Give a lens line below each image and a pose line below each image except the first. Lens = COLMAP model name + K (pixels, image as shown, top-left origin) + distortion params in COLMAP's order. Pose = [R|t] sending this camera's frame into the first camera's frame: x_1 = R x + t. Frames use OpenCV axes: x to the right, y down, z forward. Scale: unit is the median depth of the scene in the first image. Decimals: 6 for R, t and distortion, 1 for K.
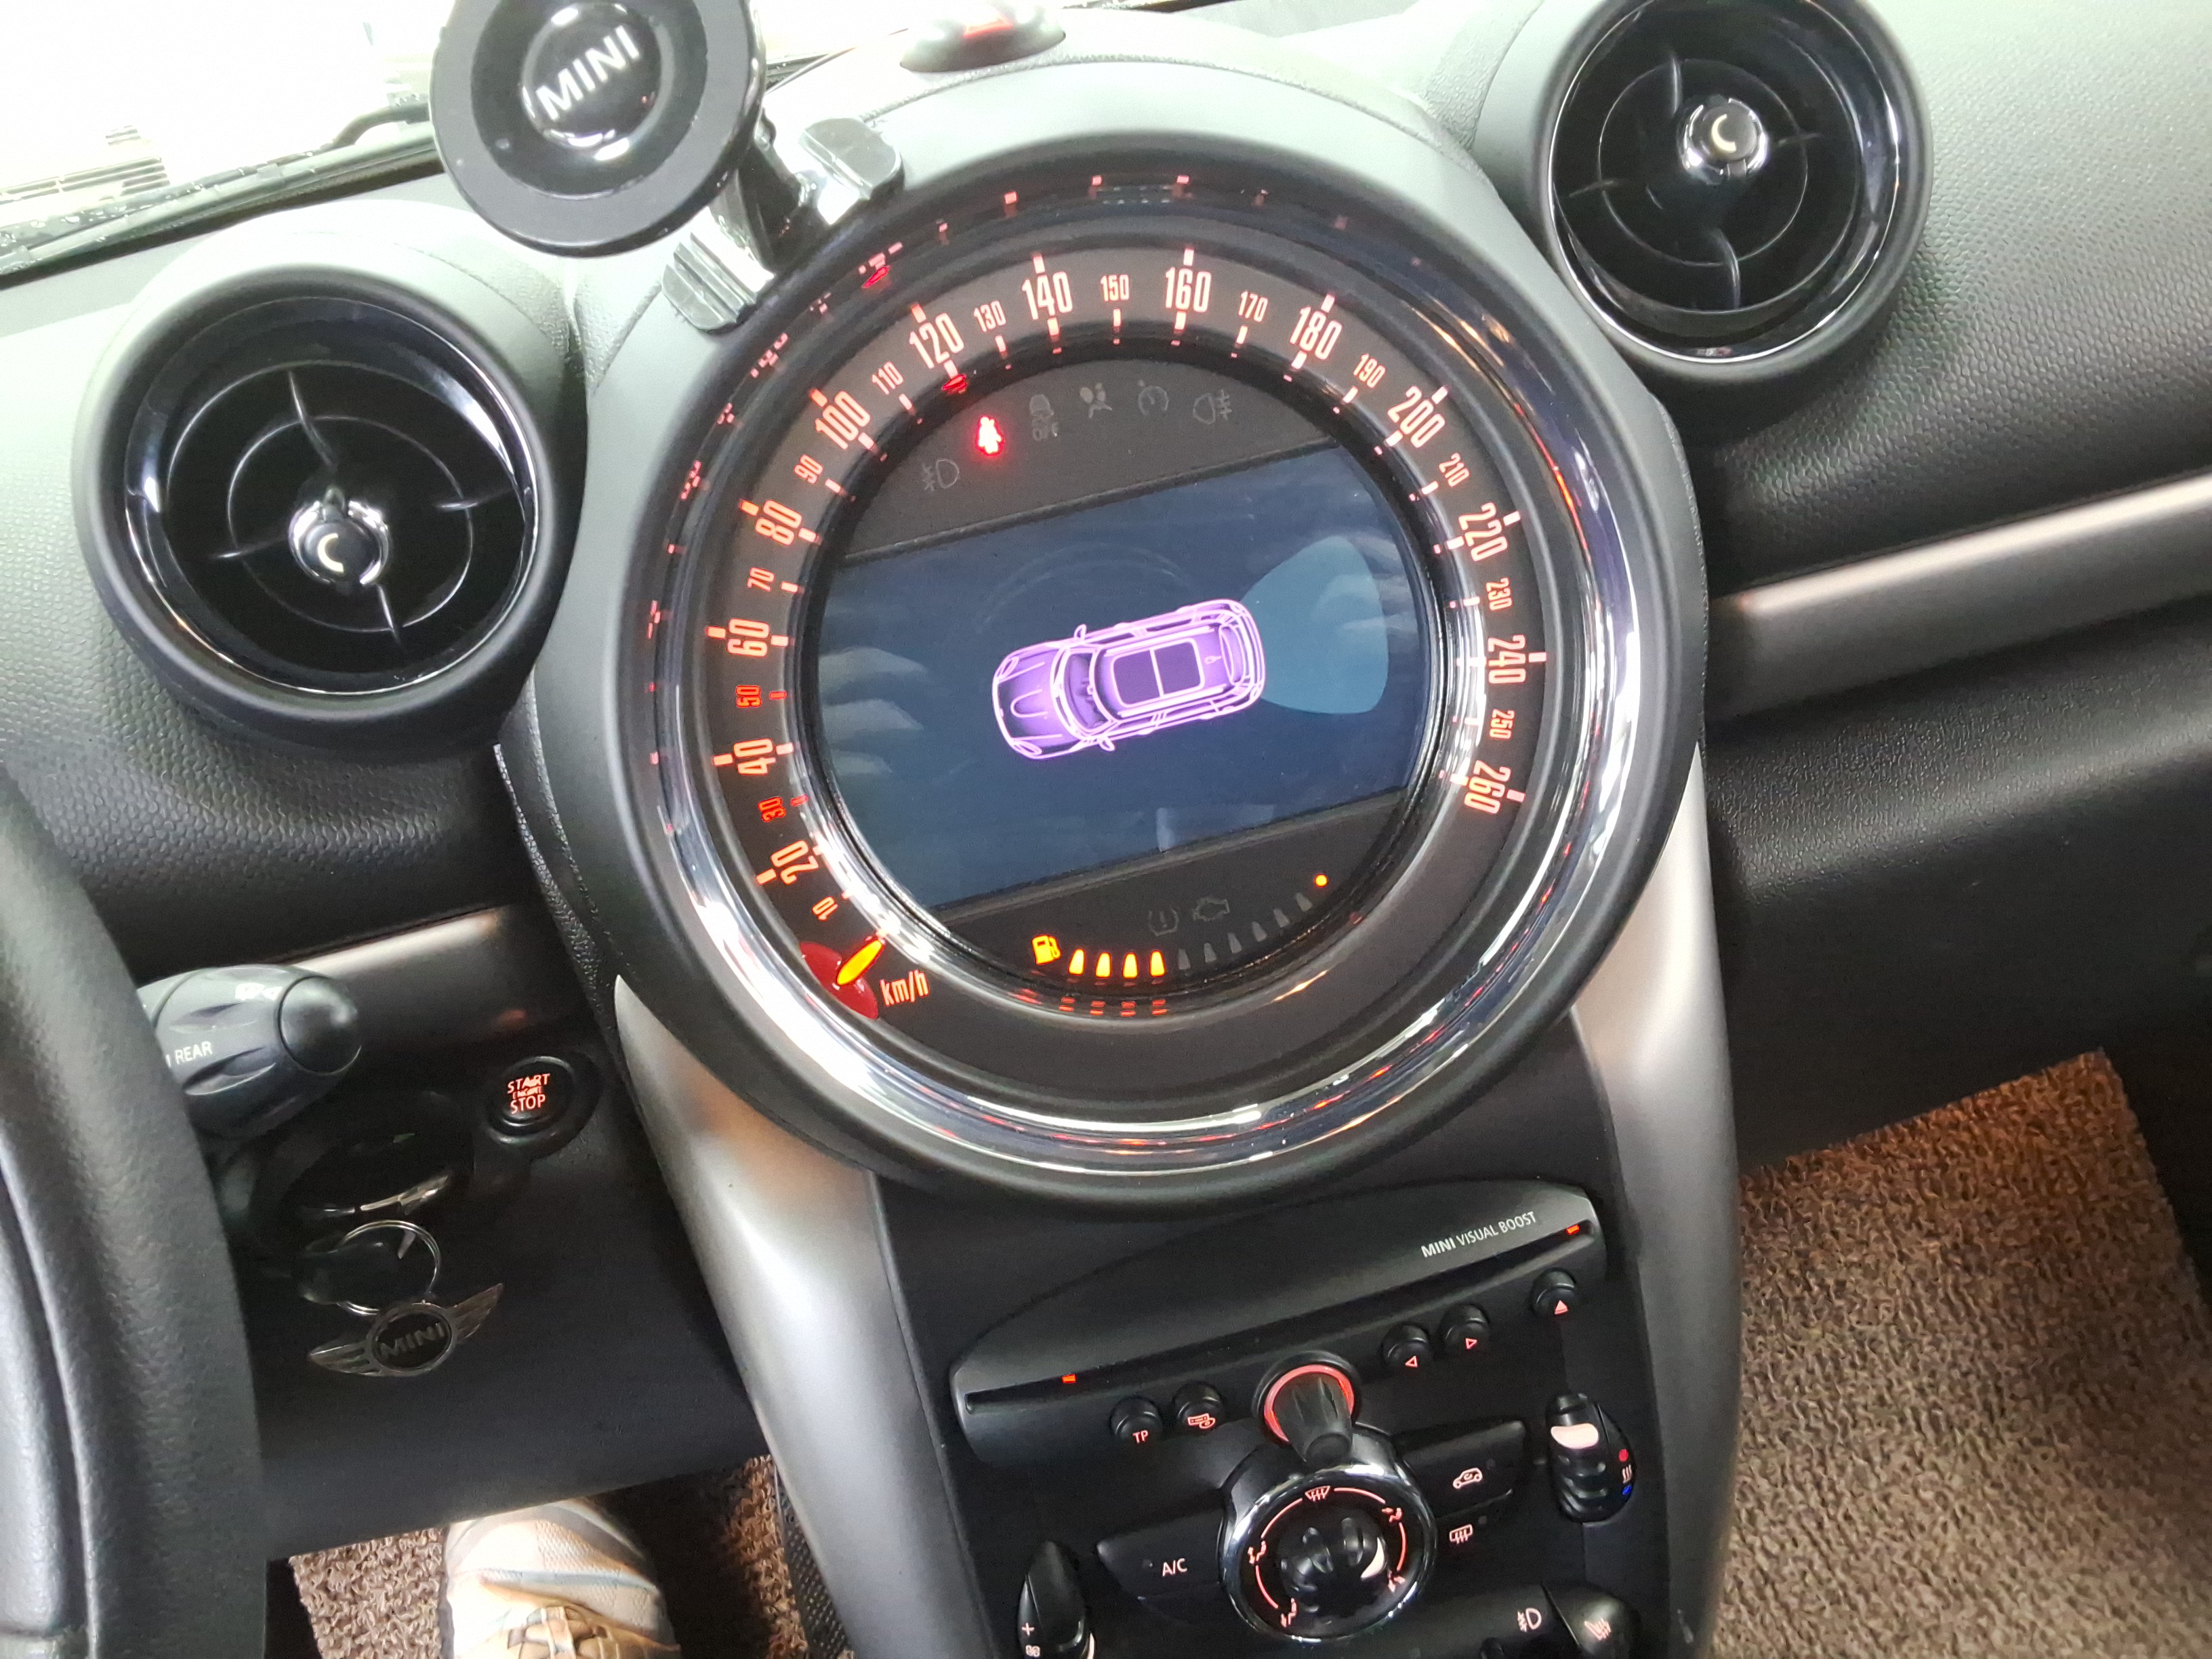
lens RADIAL K [[1793.2, 0, 1114.3], [0, 1793.2, 843.6], [0, 0, 1]] dist [0.036447, -0.017800]
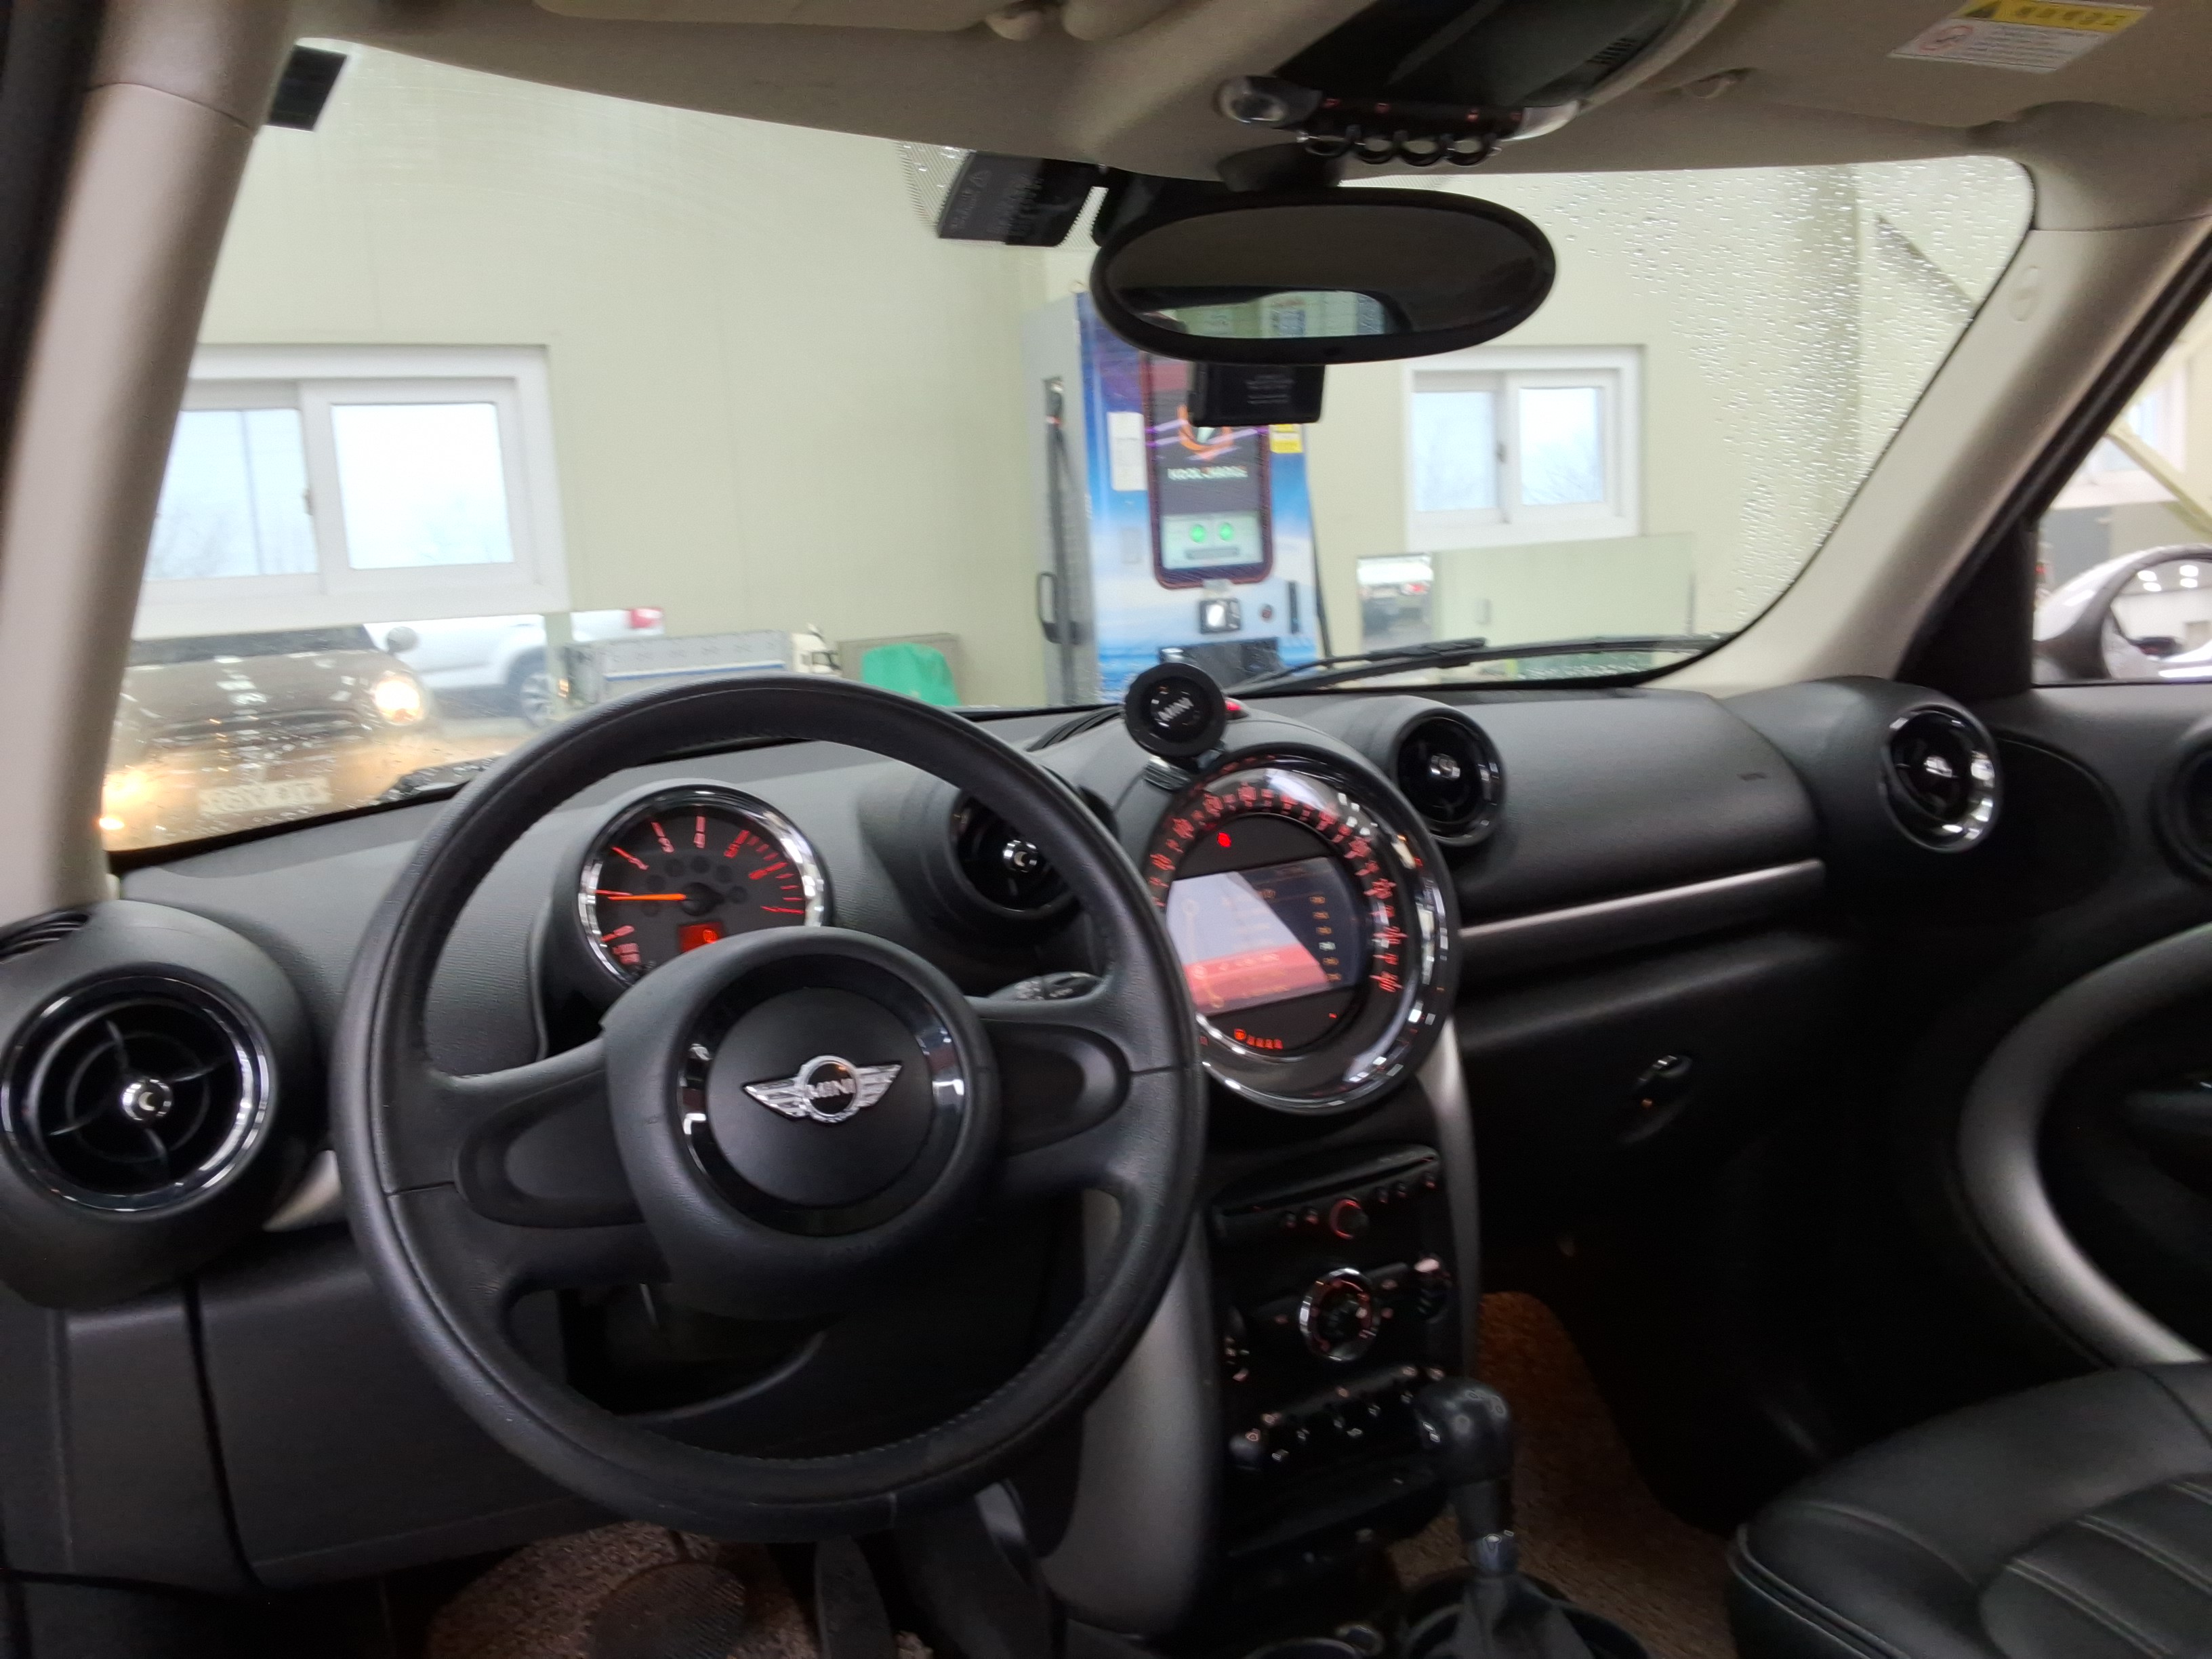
lens RADIAL K [[1793.2, 0, 1085.9], [0, 1793.2, 828.6], [0, 0, 1]] dist [0.036447, -0.017800]
pose [[0.950911, 0.078834, 0.299254, -1.041452], [0.034791, 0.933644, -0.356508, 0.693895], [-0.307502, 0.349419, 0.885070, -1.303892]]
